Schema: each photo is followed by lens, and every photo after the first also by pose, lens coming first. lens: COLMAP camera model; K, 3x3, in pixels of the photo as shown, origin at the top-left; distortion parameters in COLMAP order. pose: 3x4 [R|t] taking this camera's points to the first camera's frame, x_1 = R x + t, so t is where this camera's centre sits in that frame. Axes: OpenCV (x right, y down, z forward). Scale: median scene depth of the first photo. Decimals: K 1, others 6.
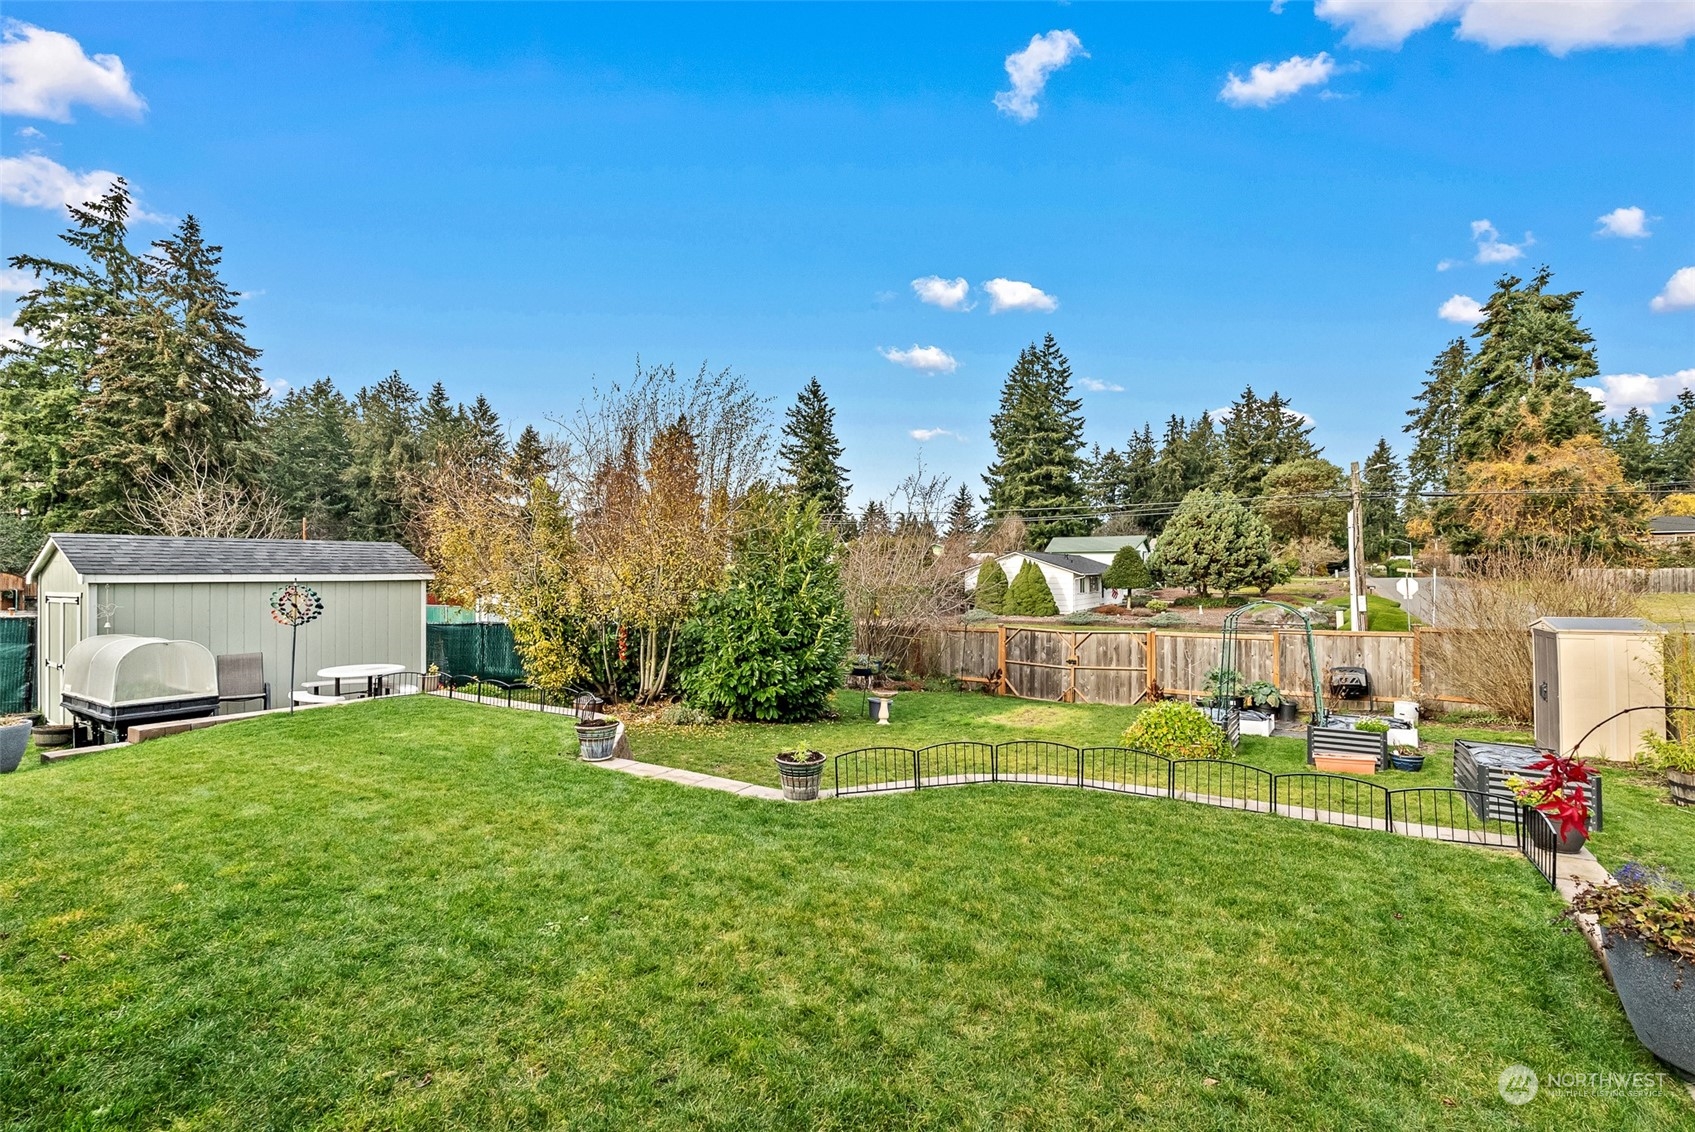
lens RADIAL K [[752.9, 0, 841.6], [0, 752.9, 558.0], [0, 0, 1]] dist [-0.010259, 0.001364]
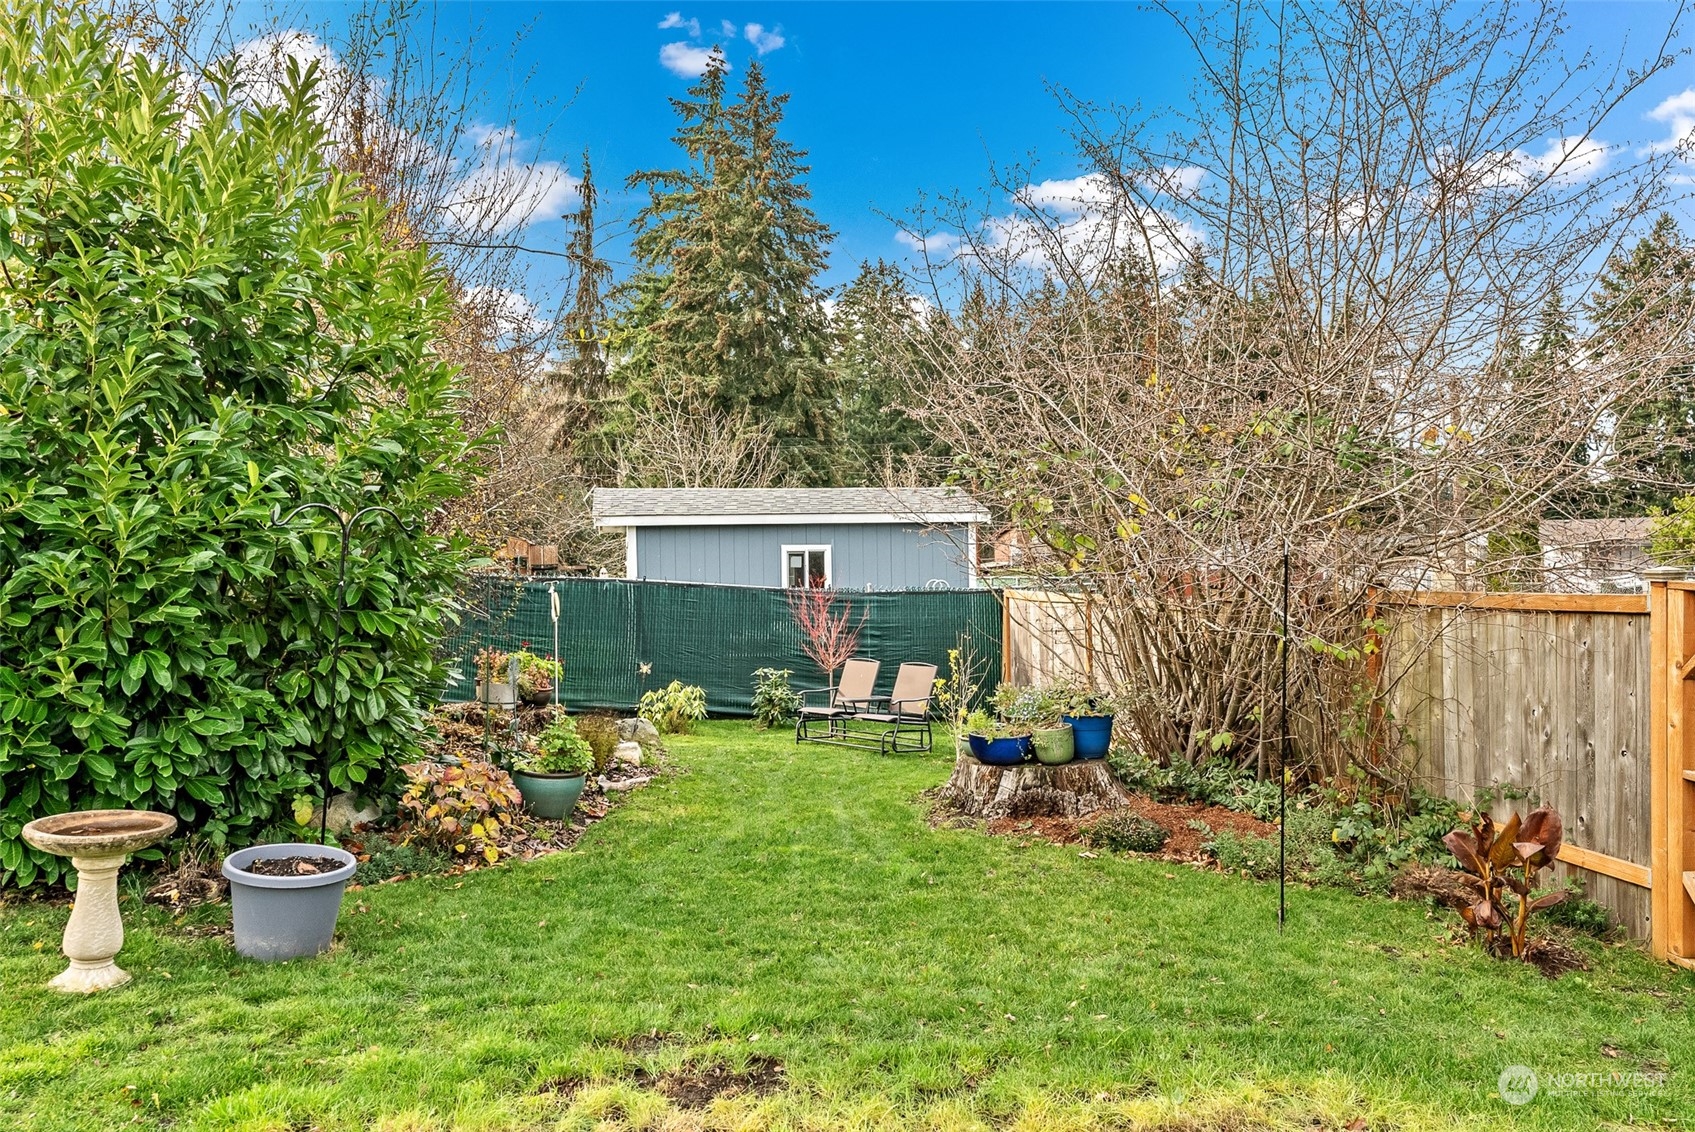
lens RADIAL K [[1234.6, 0, 847.1], [0, 1234.6, 565.1], [0, 0, 1]] dist [0.005290, 0.000681]
pose [[0.645124, -0.006387, -0.764051, 0.251543], [0.021251, 0.999728, 0.009586, 0.066825], [0.763783, -0.022421, 0.645084, 0.553025]]
